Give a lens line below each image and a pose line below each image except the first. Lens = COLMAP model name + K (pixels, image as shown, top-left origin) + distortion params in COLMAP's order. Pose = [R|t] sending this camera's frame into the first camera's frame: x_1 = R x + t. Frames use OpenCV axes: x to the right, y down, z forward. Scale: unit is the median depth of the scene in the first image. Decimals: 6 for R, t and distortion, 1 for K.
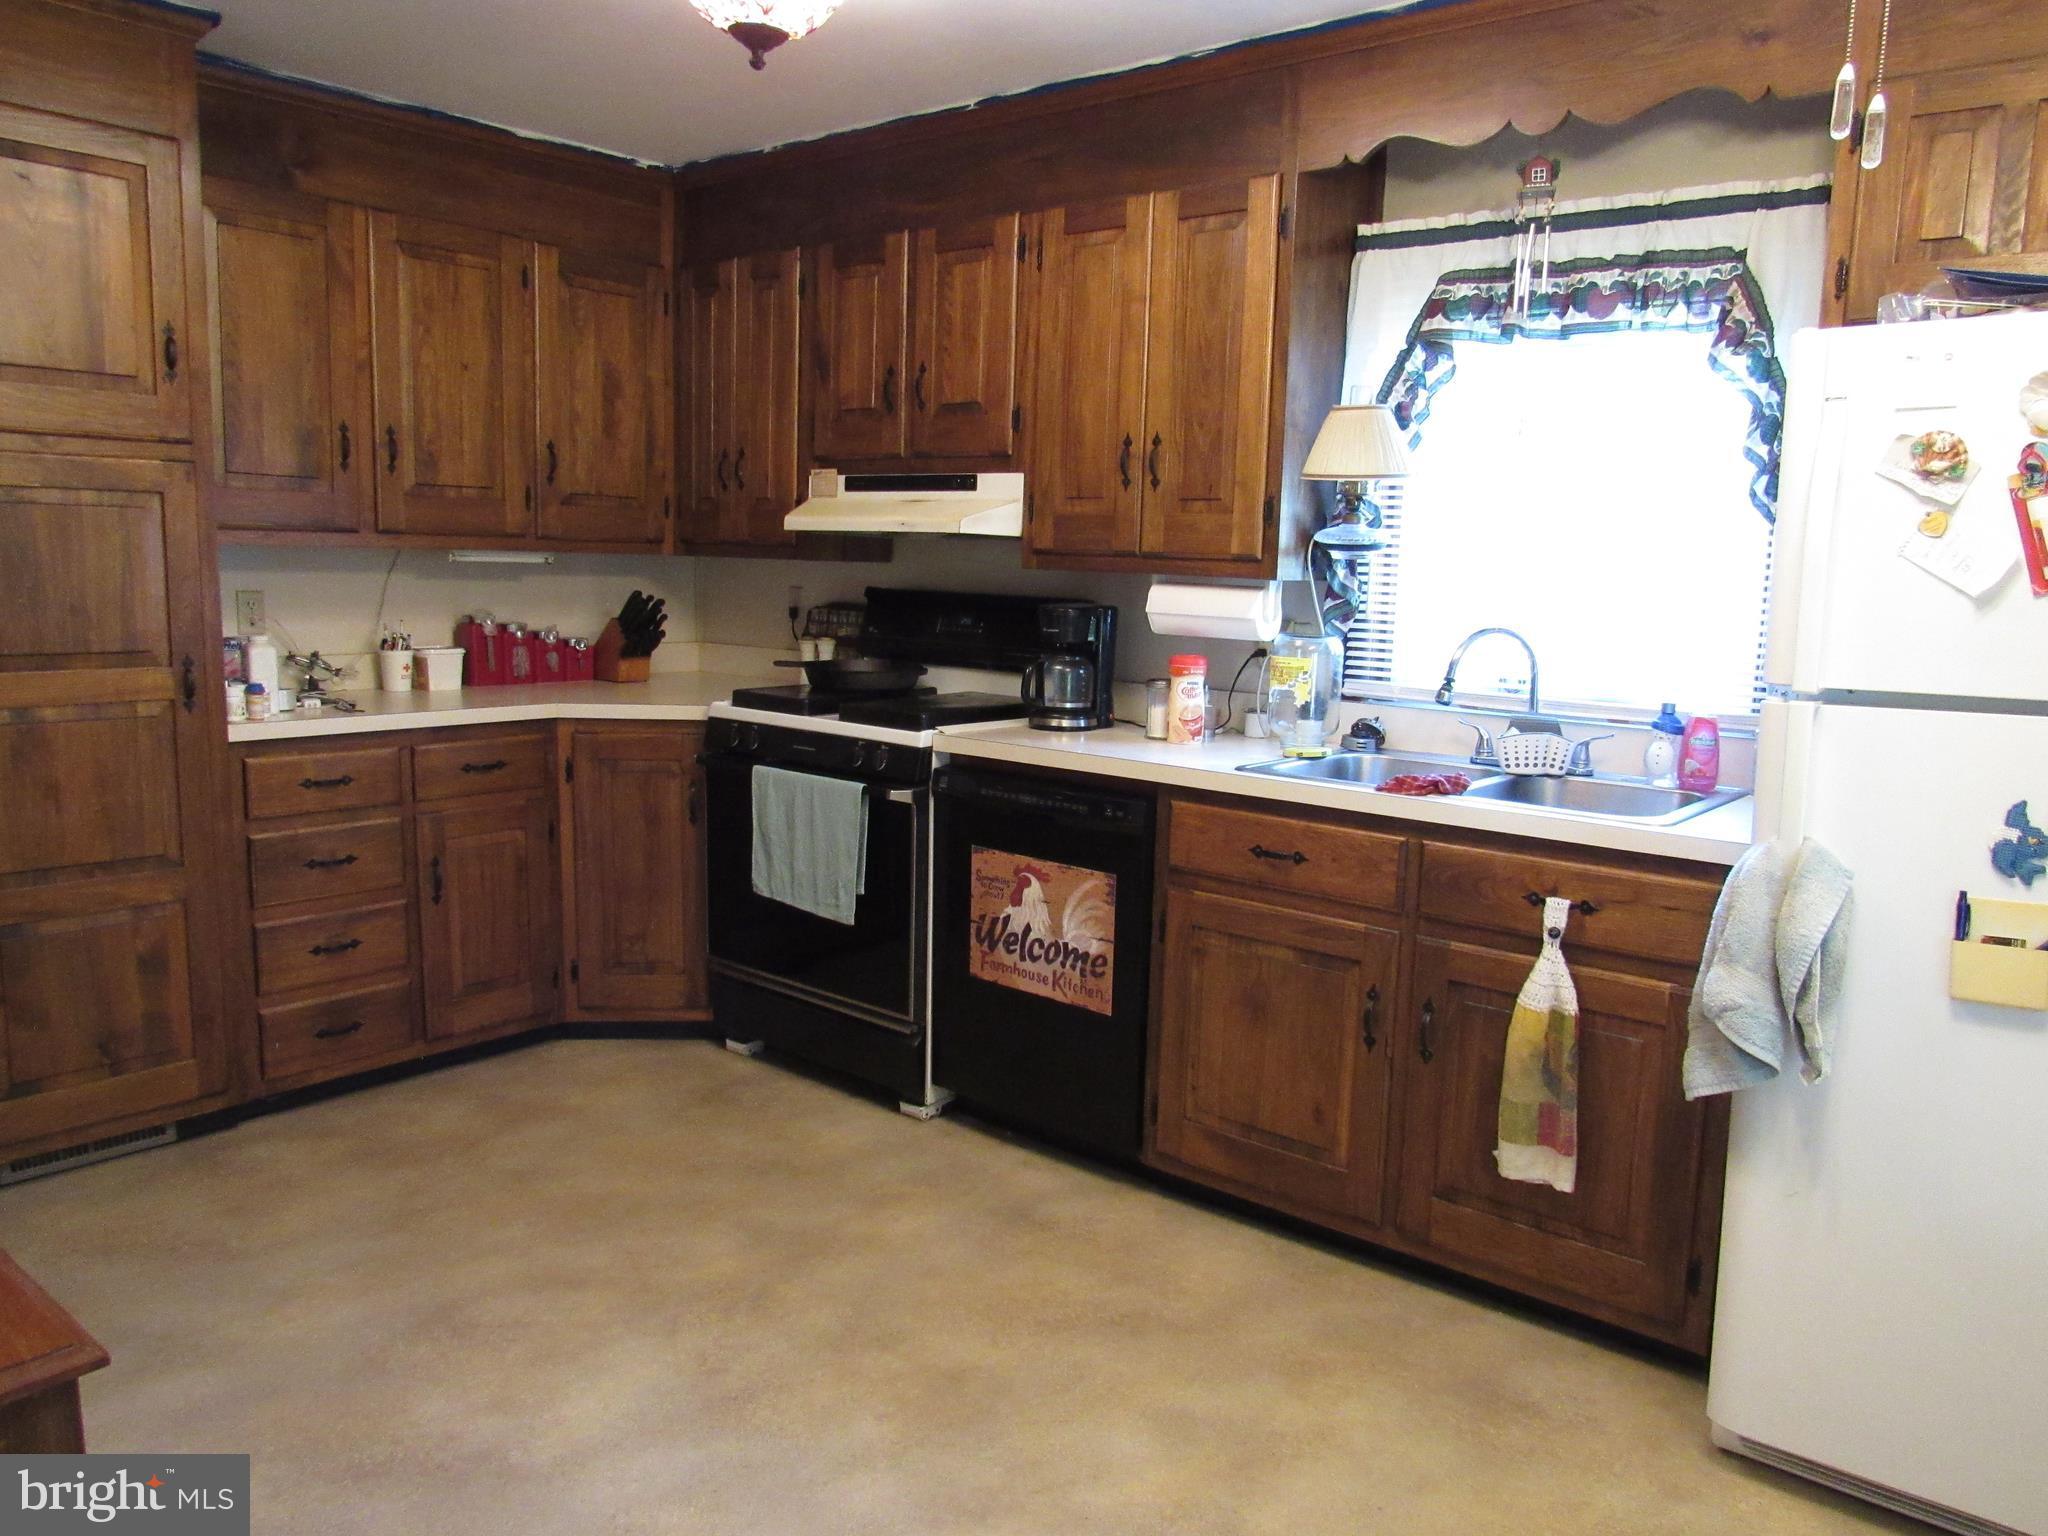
lens RADIAL K [[1475.1, 0, 1030.2], [0, 1475.1, 770.9], [0, 0, 1]] dist [-0.025069, 0.009250]
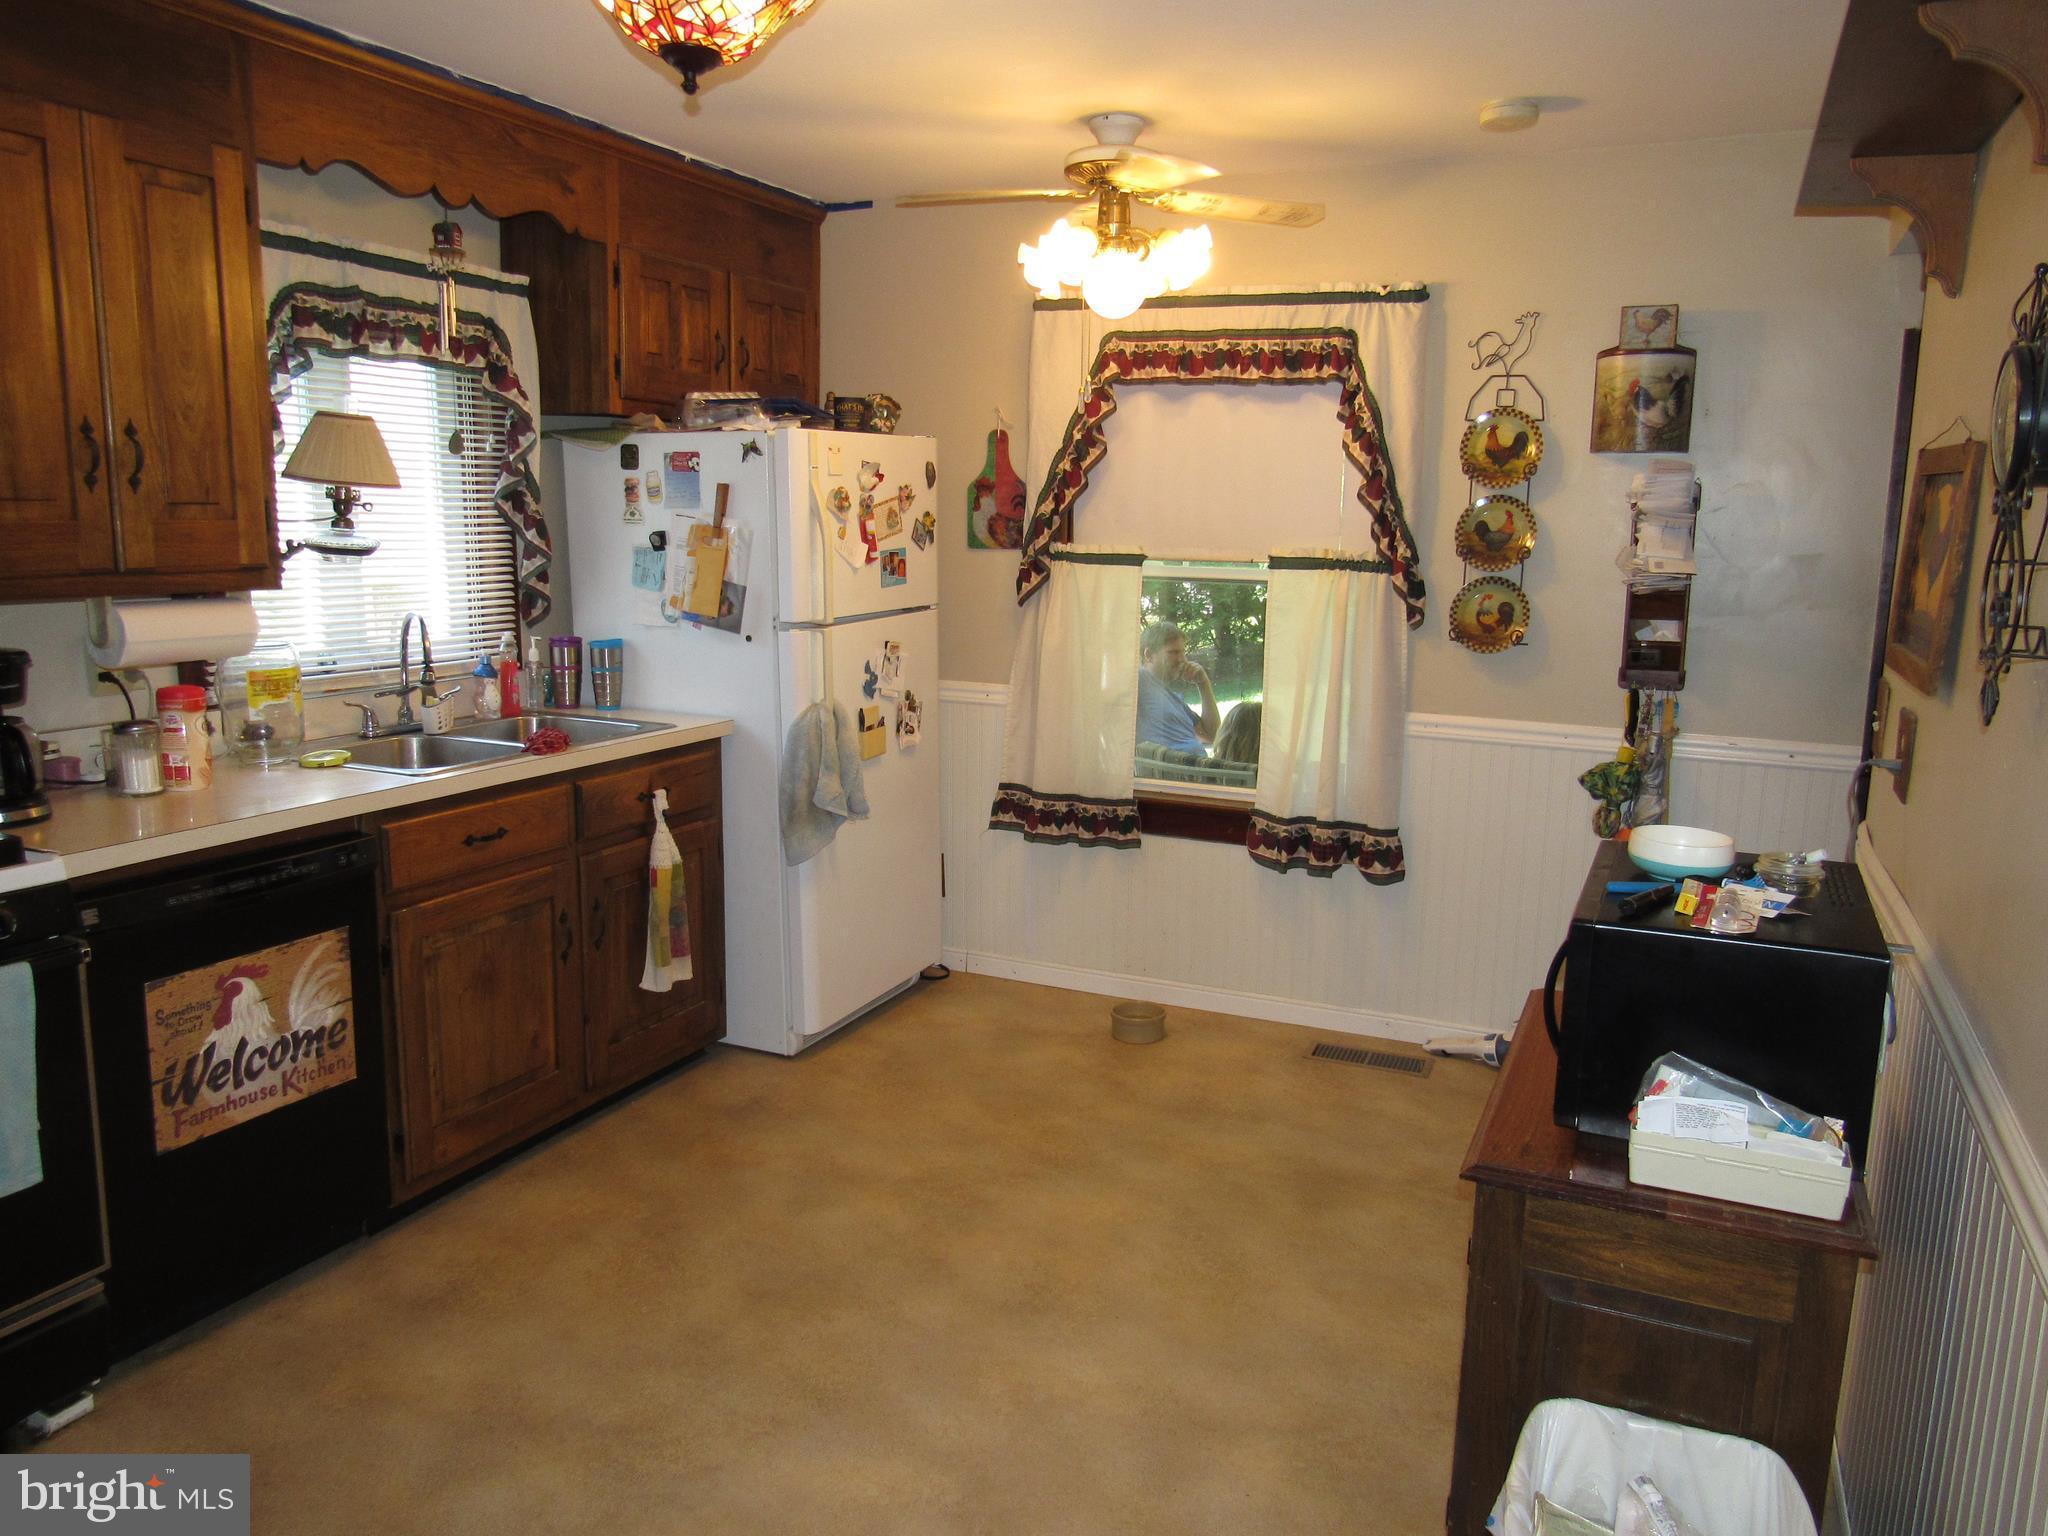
lens RADIAL K [[1475.1, 0, 1030.2], [0, 1475.1, 770.9], [0, 0, 1]] dist [-0.025069, 0.009250]
pose [[-0.259979, -0.200293, 0.944613, -0.857662], [0.115280, 0.964816, 0.236304, -0.180705], [-0.958708, 0.170329, -0.227742, 0.759186]]
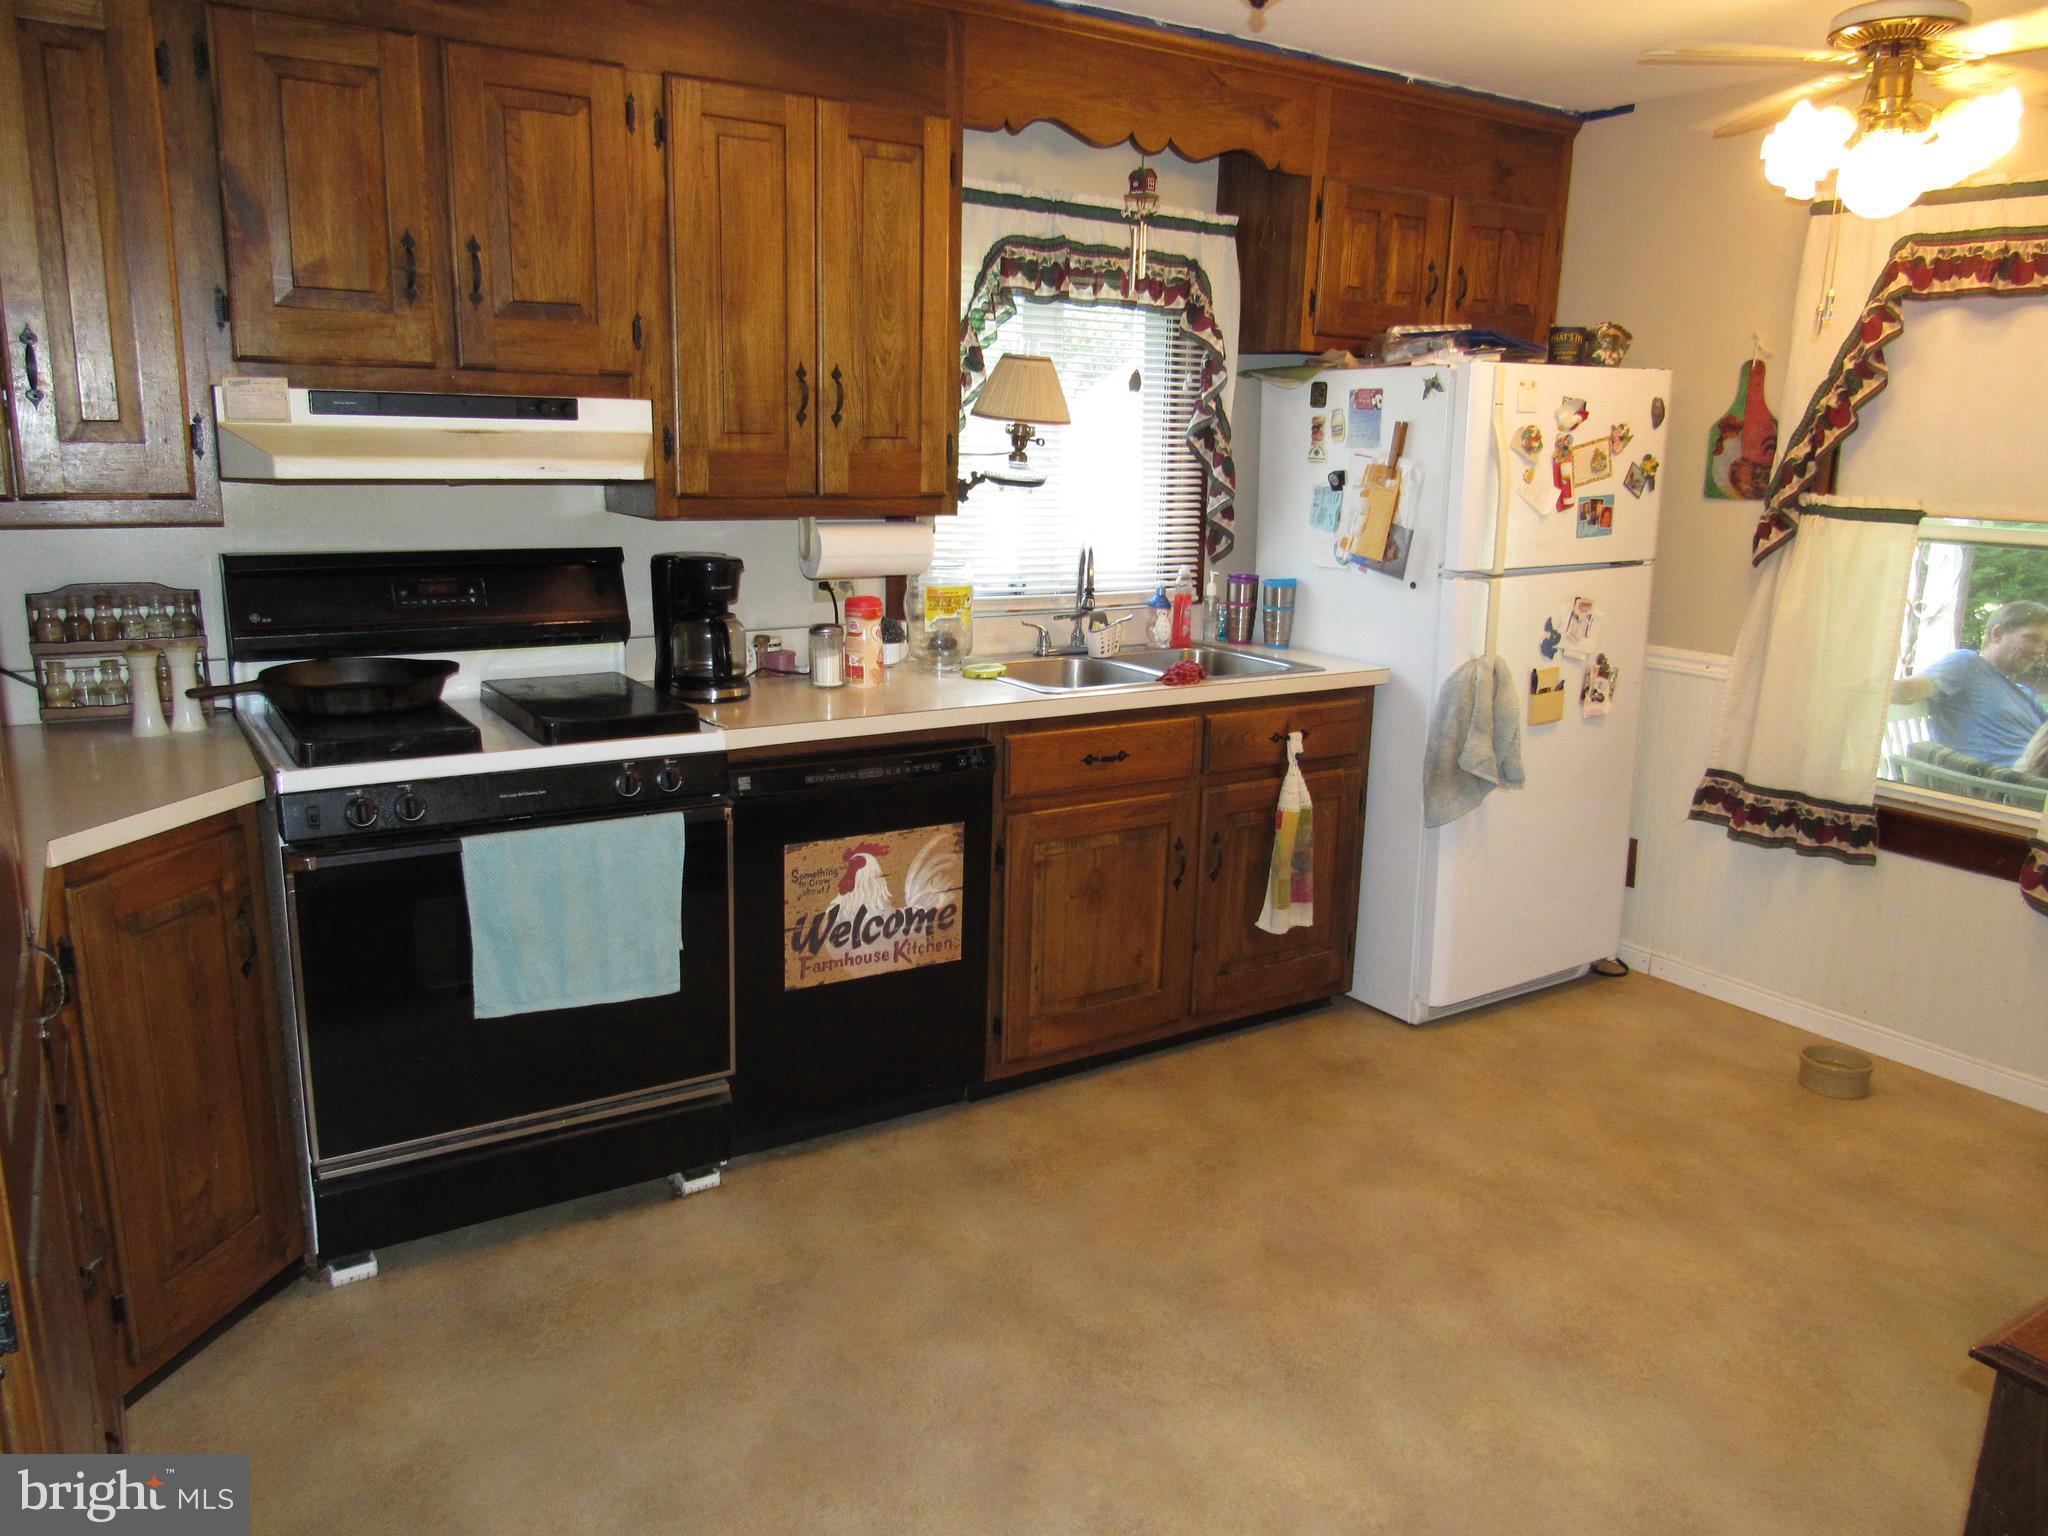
lens RADIAL K [[1475.1, 0, 1030.2], [0, 1475.1, 770.9], [0, 0, 1]] dist [-0.025069, 0.009250]
pose [[0.299102, -0.232446, 0.925477, -0.824467], [0.124586, 0.971087, 0.203637, -0.157637], [-0.946053, 0.054393, 0.319413, 0.611459]]
